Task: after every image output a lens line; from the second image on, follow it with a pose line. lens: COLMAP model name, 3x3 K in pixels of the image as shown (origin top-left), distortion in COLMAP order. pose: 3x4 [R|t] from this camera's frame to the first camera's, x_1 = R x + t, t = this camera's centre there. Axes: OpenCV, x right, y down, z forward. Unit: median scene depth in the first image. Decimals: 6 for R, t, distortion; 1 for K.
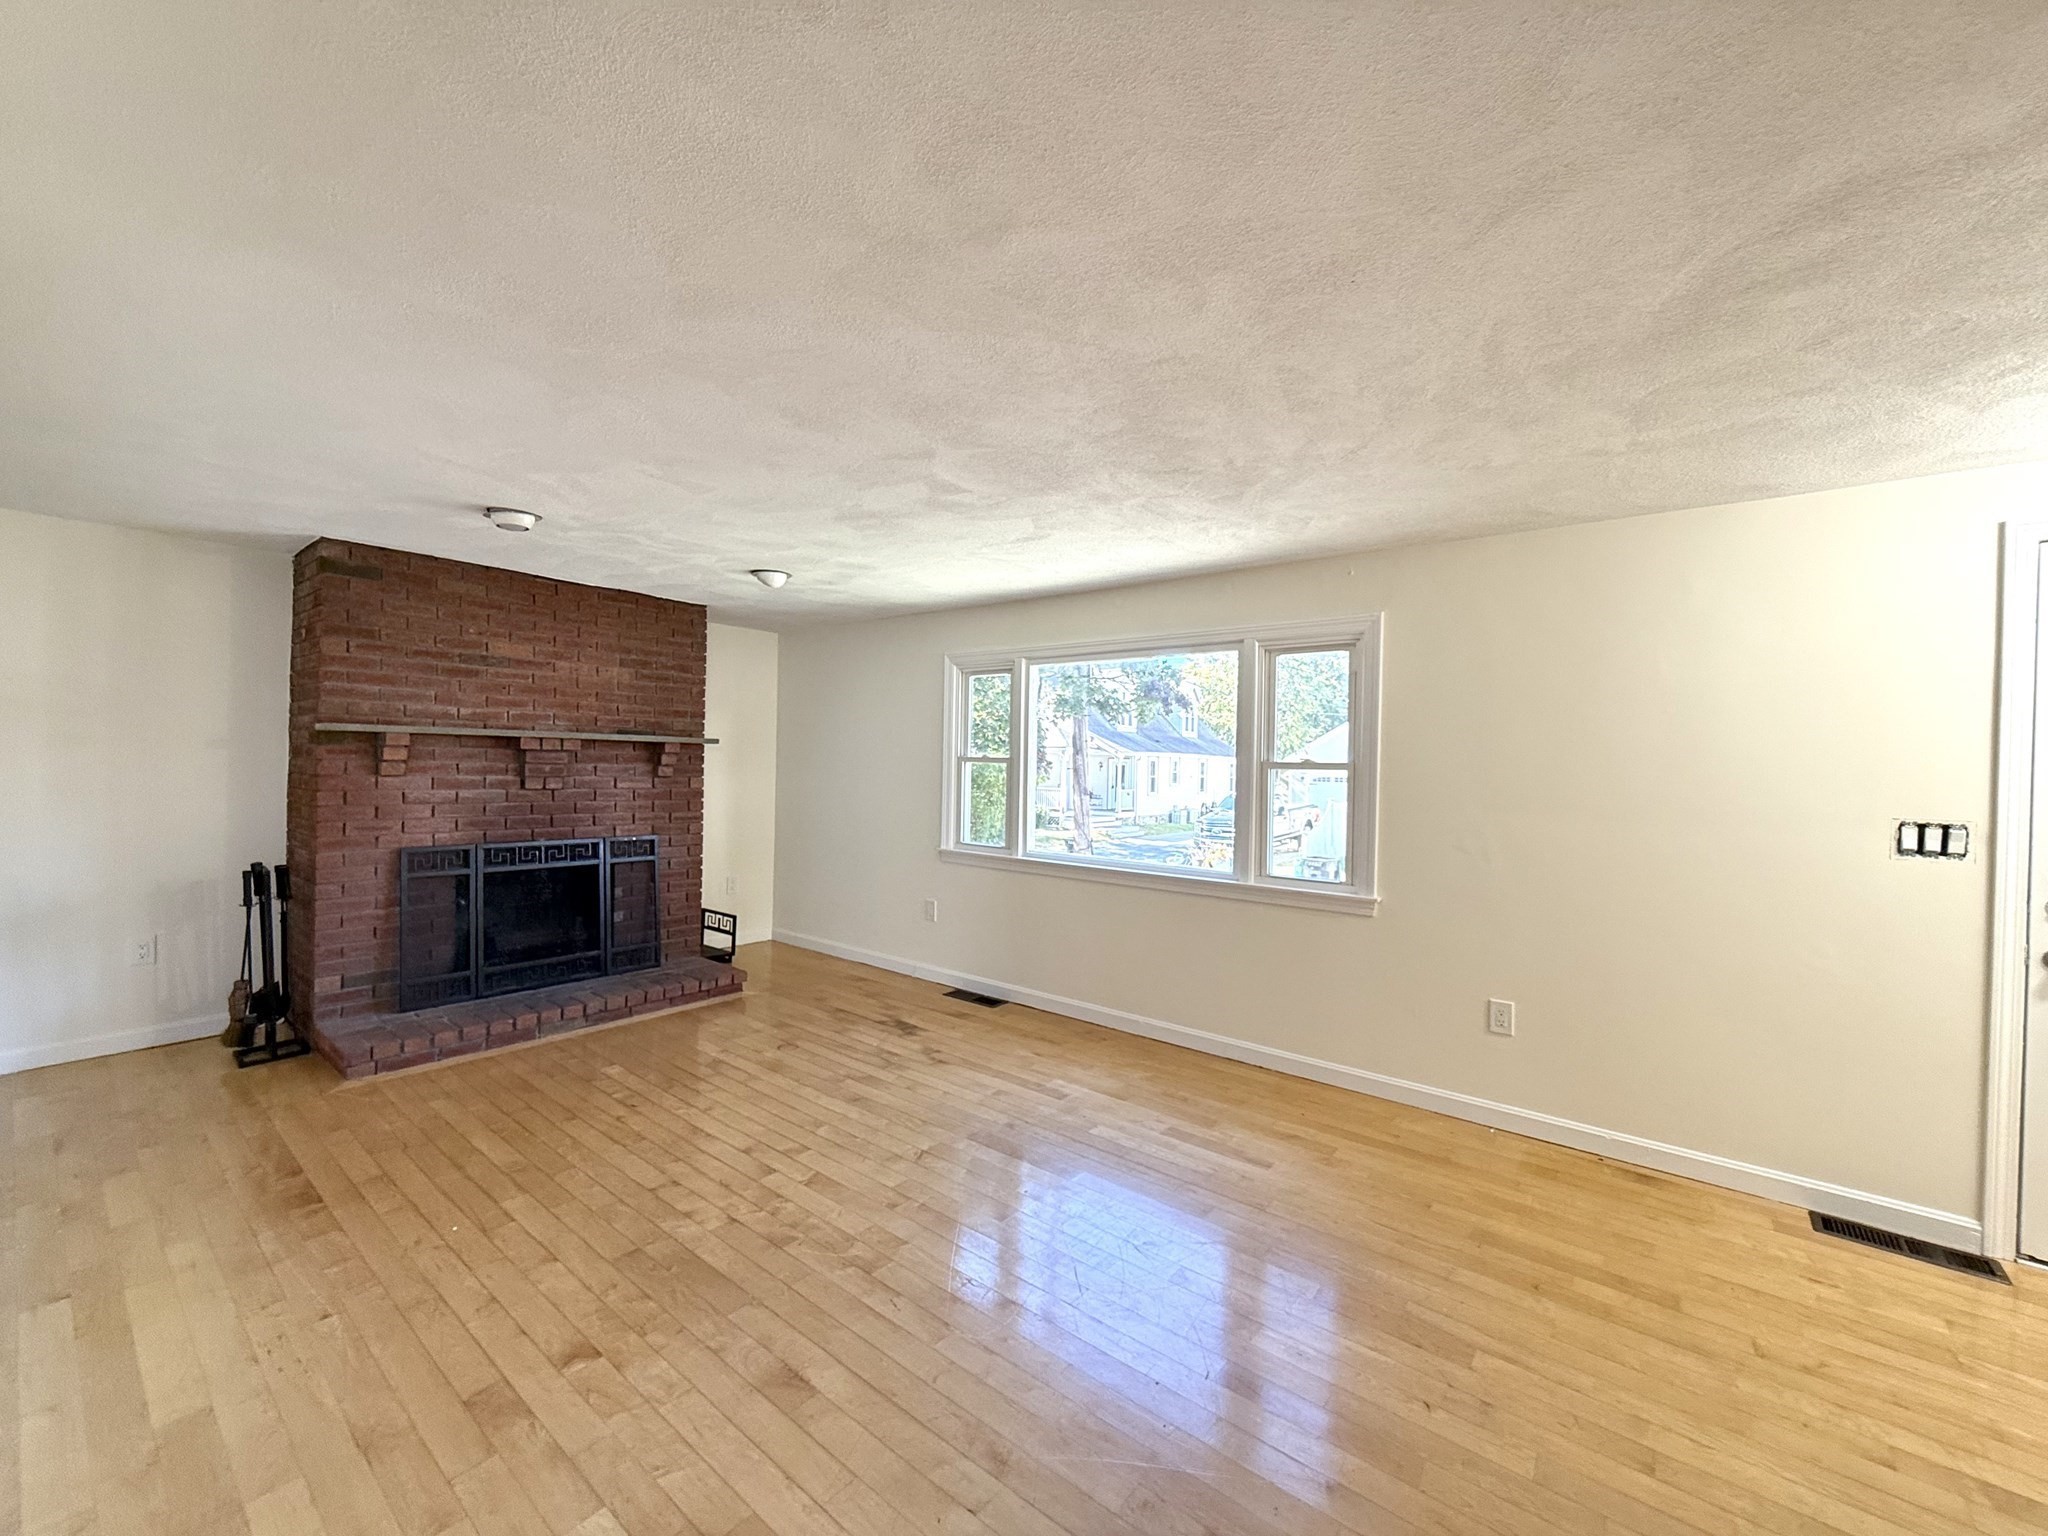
lens RADIAL K [[819.9, 0, 1024.0], [0, 819.9, 768.0], [0, 0, 1]] dist [0.000714, 0.000252]
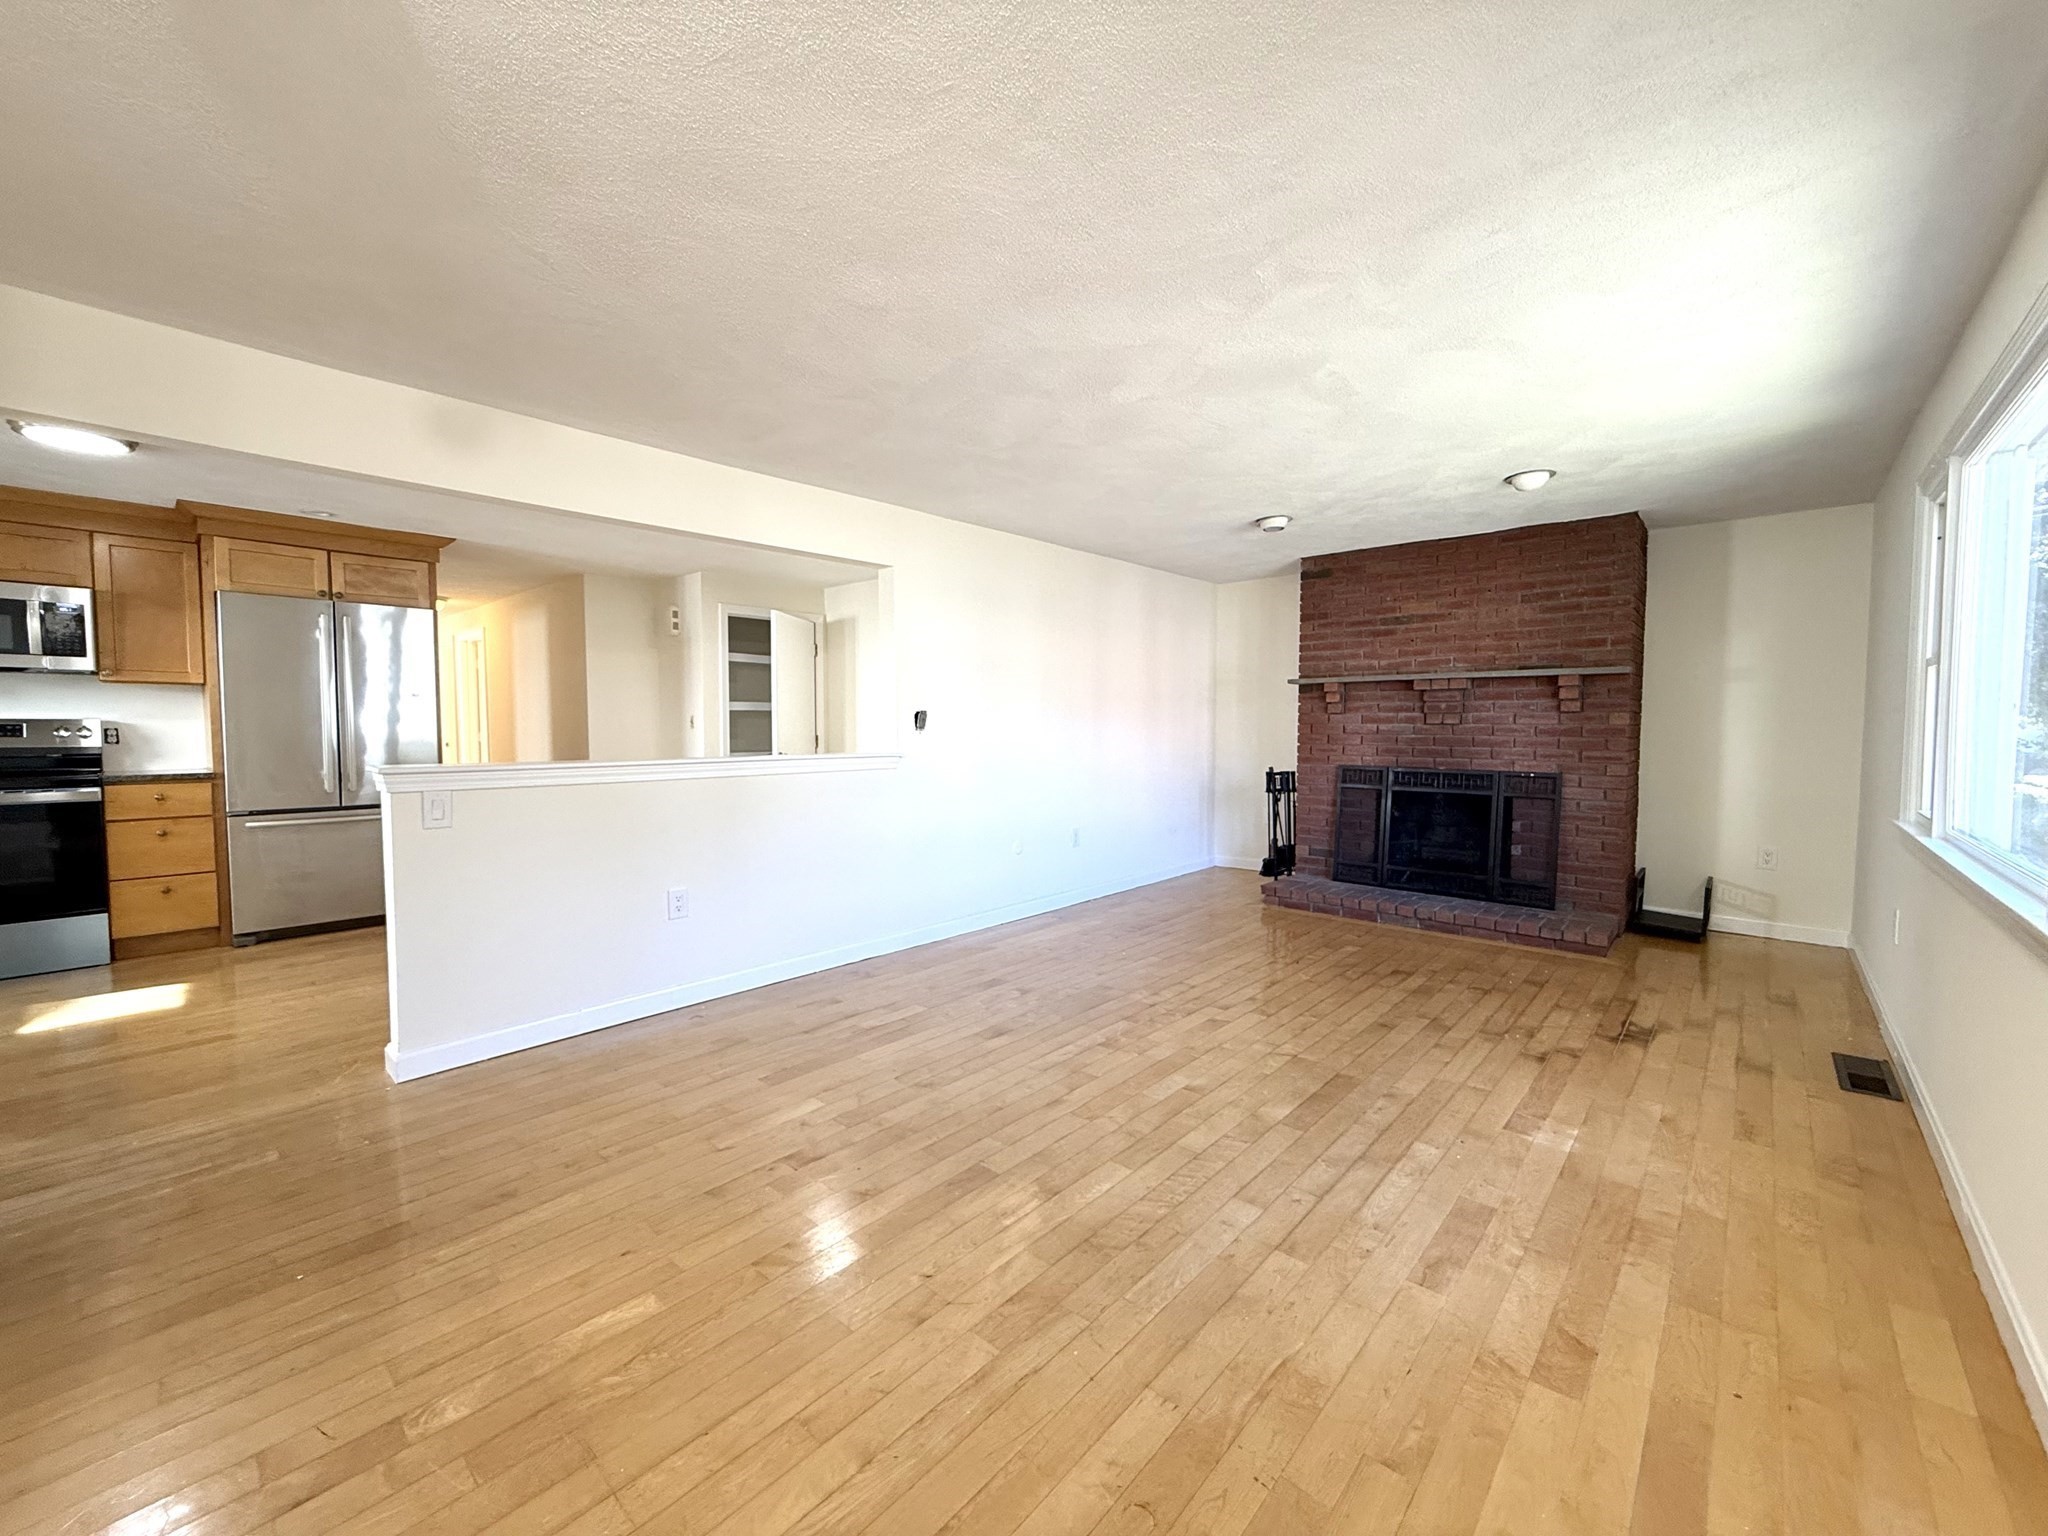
lens RADIAL K [[813.7, 0, 1018.6], [0, 813.7, 767.2], [0, 0, 1]] dist [-0.002162, 0.000170]
pose [[-0.058060, 0.032349, -0.997789, 0.603933], [-0.006942, 0.999438, 0.032806, 0.054182], [0.998289, 0.008831, -0.057803, 0.485171]]
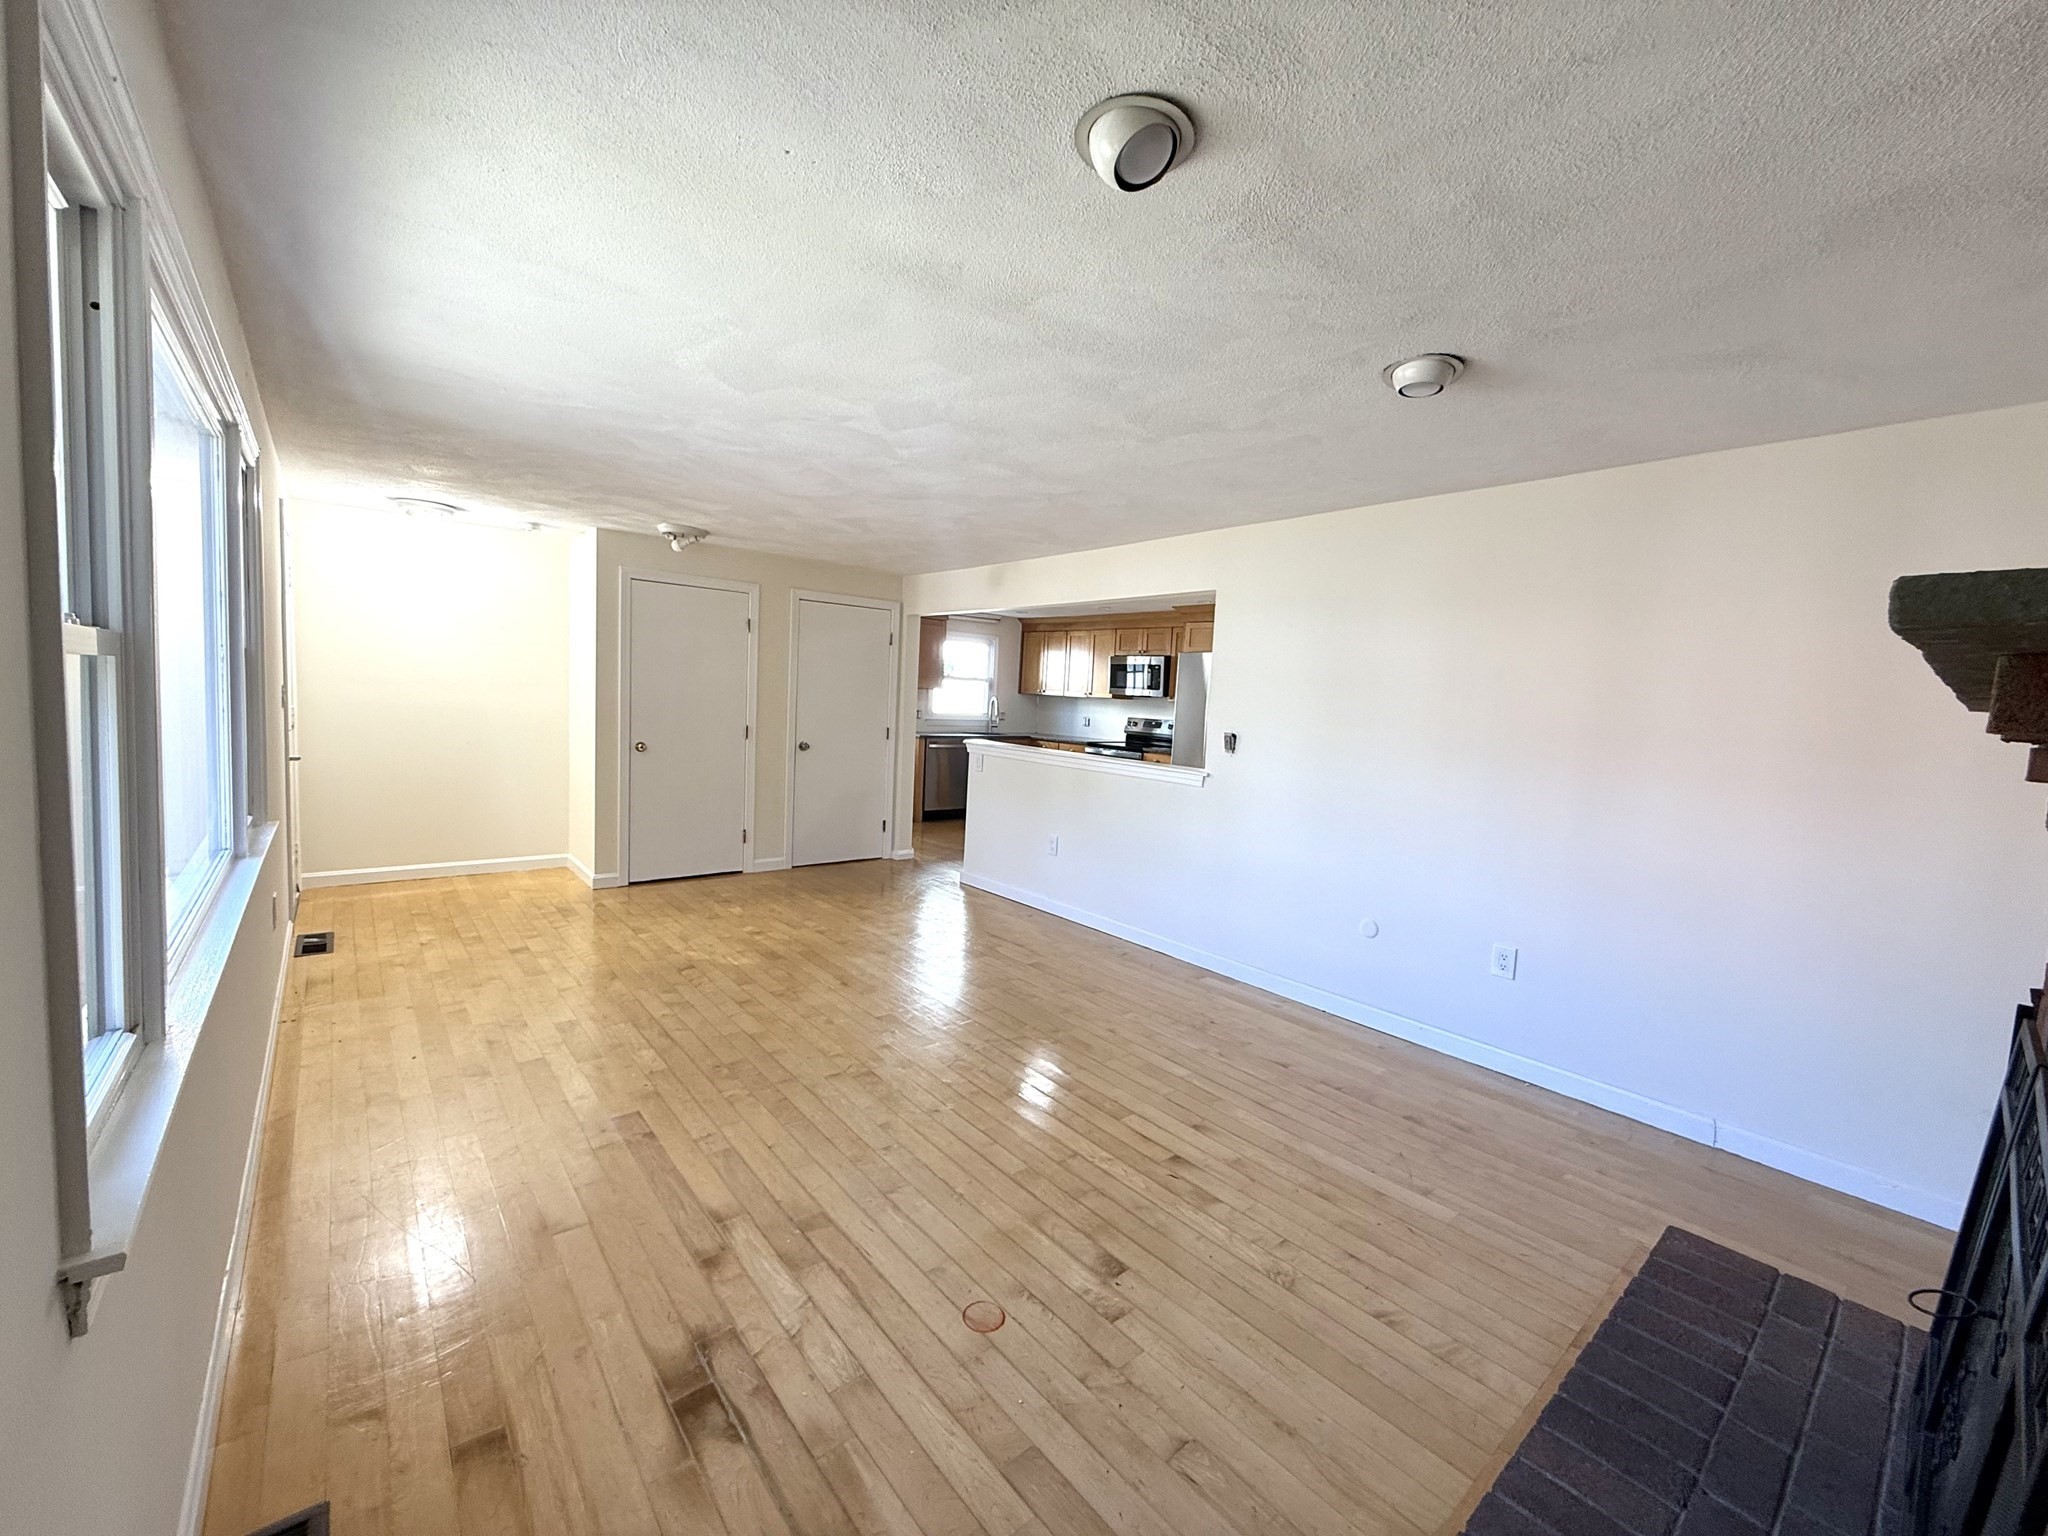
lens RADIAL K [[819.9, 0, 1024.0], [0, 819.9, 768.0], [0, 0, 1]] dist [0.000714, 0.000252]
pose [[-0.978798, -0.088016, 0.184953, -0.340145], [-0.070995, 0.992775, 0.096729, -0.017087], [-0.192131, 0.081548, -0.977975, 1.313924]]
